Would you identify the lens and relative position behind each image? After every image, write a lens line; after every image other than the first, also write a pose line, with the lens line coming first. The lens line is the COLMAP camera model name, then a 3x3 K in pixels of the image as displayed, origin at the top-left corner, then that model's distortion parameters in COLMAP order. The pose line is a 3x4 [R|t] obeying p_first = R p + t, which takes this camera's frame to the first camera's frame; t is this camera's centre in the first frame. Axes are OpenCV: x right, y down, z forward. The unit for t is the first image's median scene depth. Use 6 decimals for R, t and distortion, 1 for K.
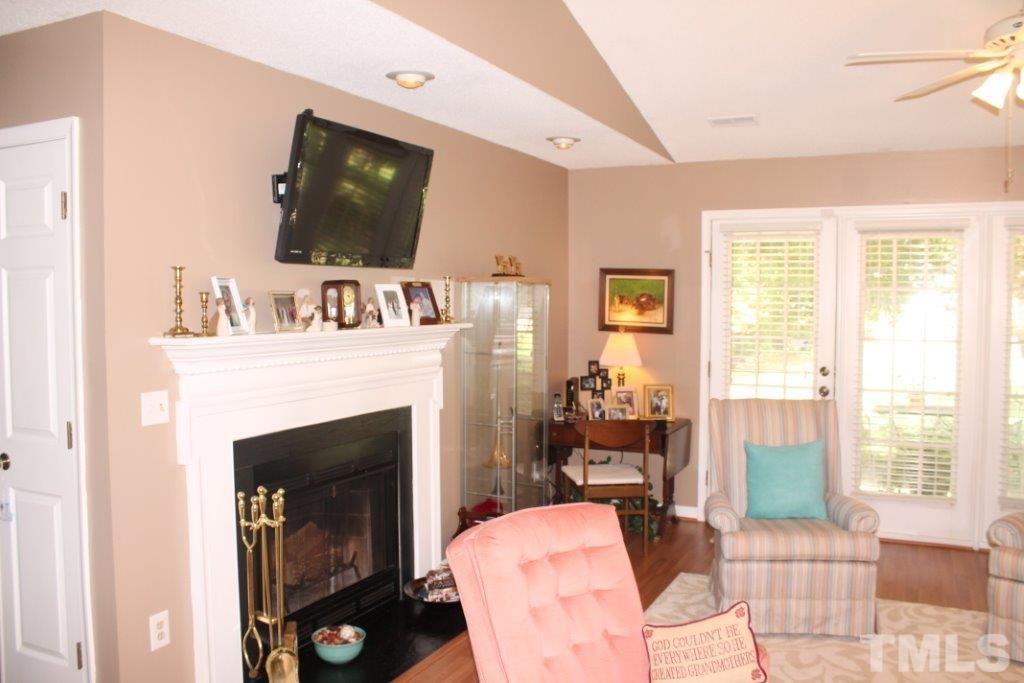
lens RADIAL K [[852.9, 0, 502.0], [0, 852.9, 341.1], [0, 0, 1]] dist [-0.171705, 0.157980]
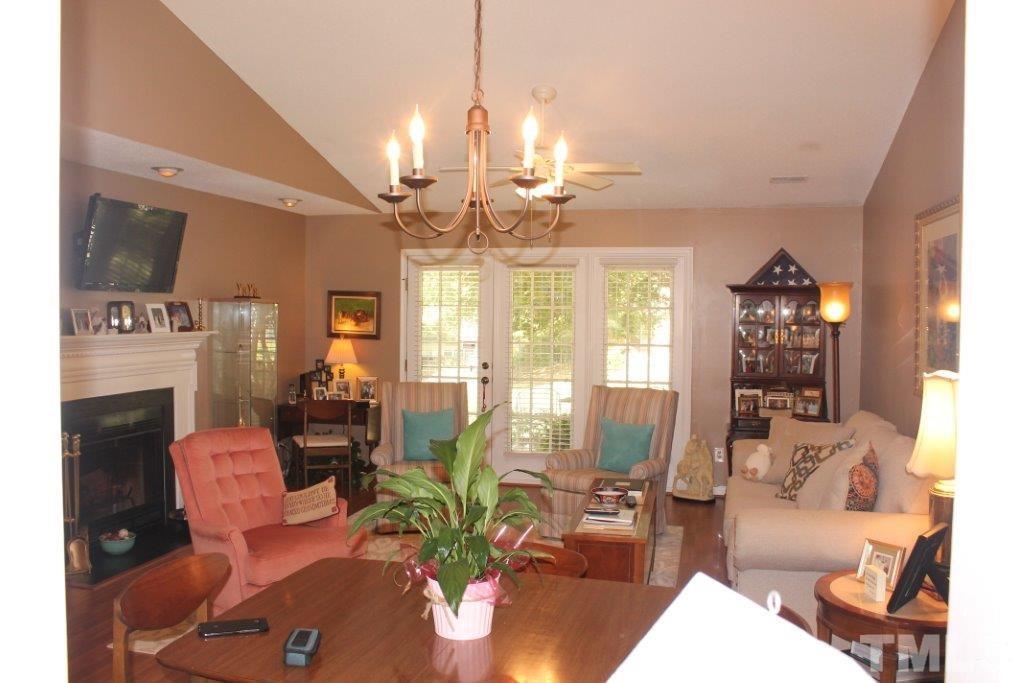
lens RADIAL K [[852.9, 0, 502.0], [0, 852.9, 341.1], [0, 0, 1]] dist [-0.171705, 0.157980]
pose [[0.975405, 0.000150, 0.220418, 0.121627], [0.003131, 0.999889, -0.014536, 0.018515], [-0.220396, 0.014869, 0.975297, -0.483057]]
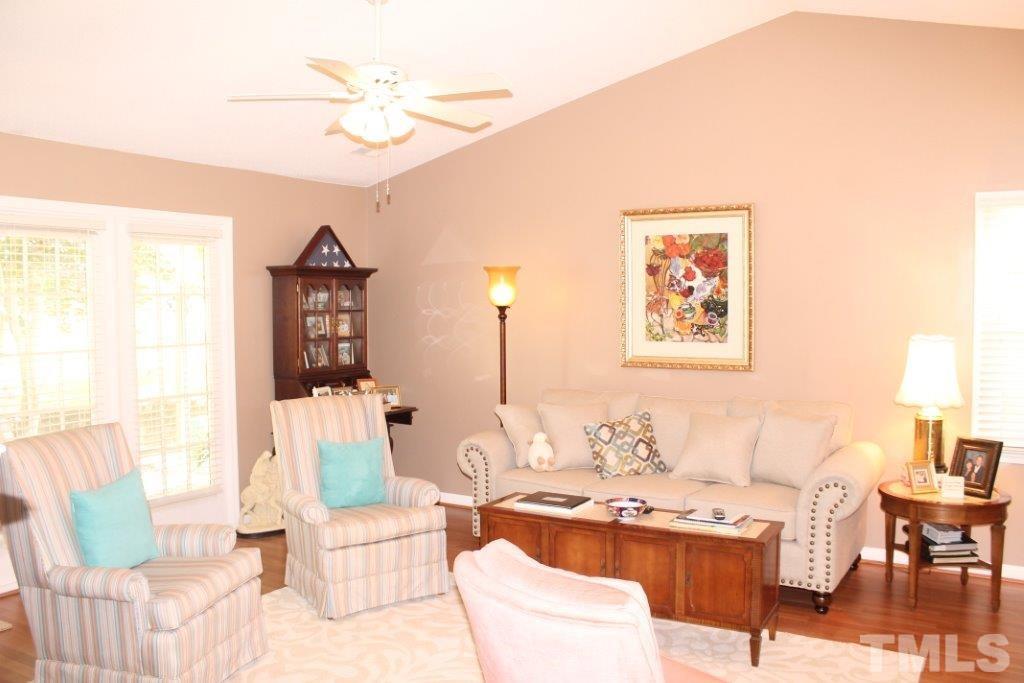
lens RADIAL K [[852.9, 0, 502.0], [0, 852.9, 341.1], [0, 0, 1]] dist [-0.171705, 0.157980]
pose [[0.073998, -0.047708, 0.996117, -0.389657], [0.059099, 0.997309, 0.043375, -0.027082], [-0.995506, 0.055660, 0.076618, 0.496896]]
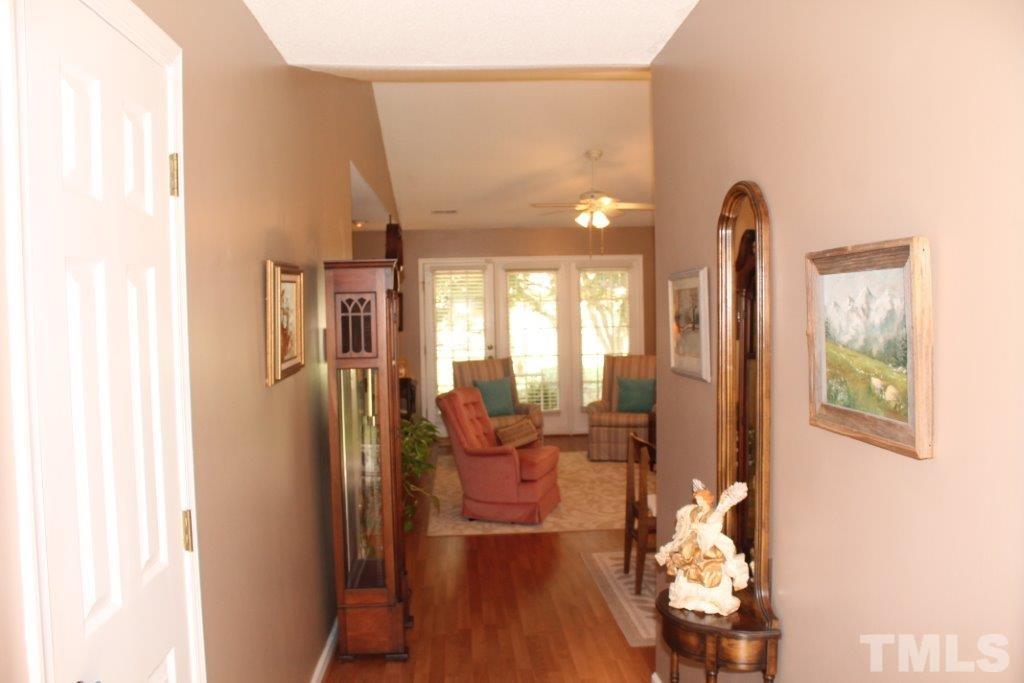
lens RADIAL K [[852.9, 0, 502.0], [0, 852.9, 341.1], [0, 0, 1]] dist [-0.171705, 0.157980]
pose [[0.877245, -0.038785, 0.478474, -0.577108], [0.045136, 0.998979, -0.001777, 0.031023], [-0.477917, 0.023155, 0.878100, -0.771479]]
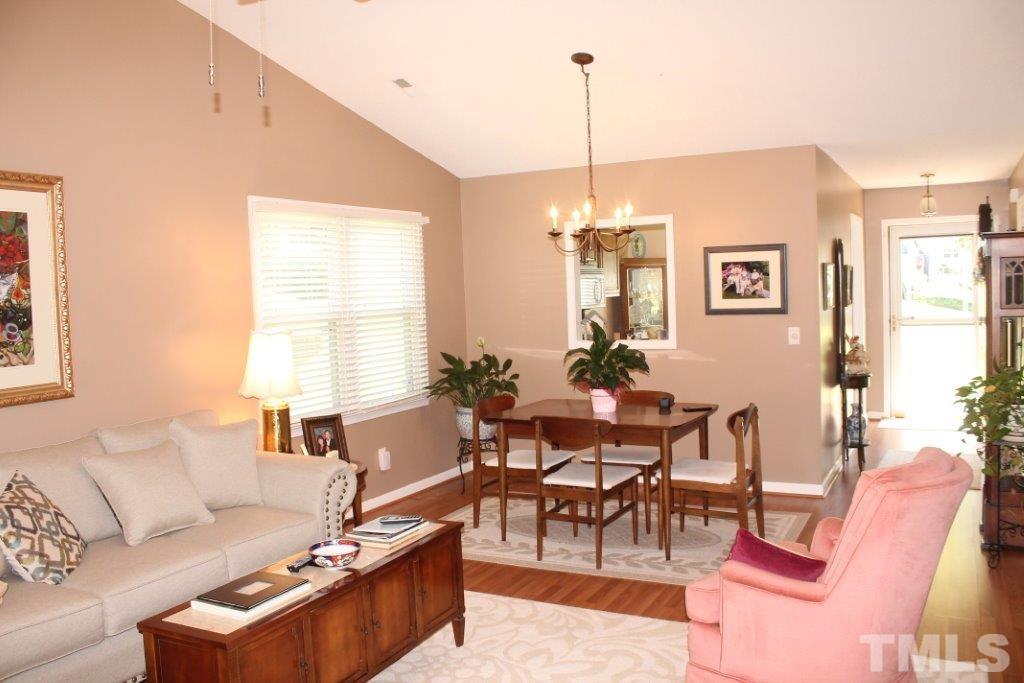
lens RADIAL K [[852.9, 0, 502.0], [0, 852.9, 341.1], [0, 0, 1]] dist [-0.171705, 0.157980]
pose [[-0.999063, 0.034478, 0.026168, 0.301049], [0.037339, 0.992290, 0.118177, -0.058767], [-0.021892, 0.119044, -0.992648, 1.087752]]
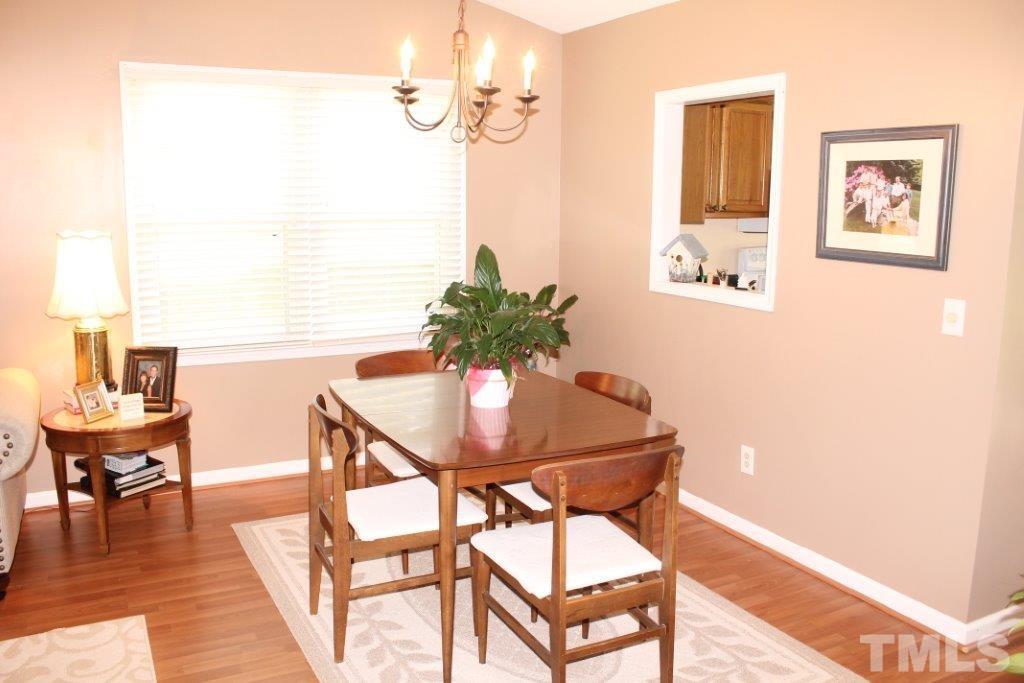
lens RADIAL K [[852.9, 0, 502.0], [0, 852.9, 341.1], [0, 0, 1]] dist [-0.171705, 0.157980]
pose [[-0.813825, -0.107365, 0.571106, -0.191698], [0.023520, 0.975893, 0.216978, -0.021860], [-0.580634, 0.190014, -0.791681, 0.487821]]
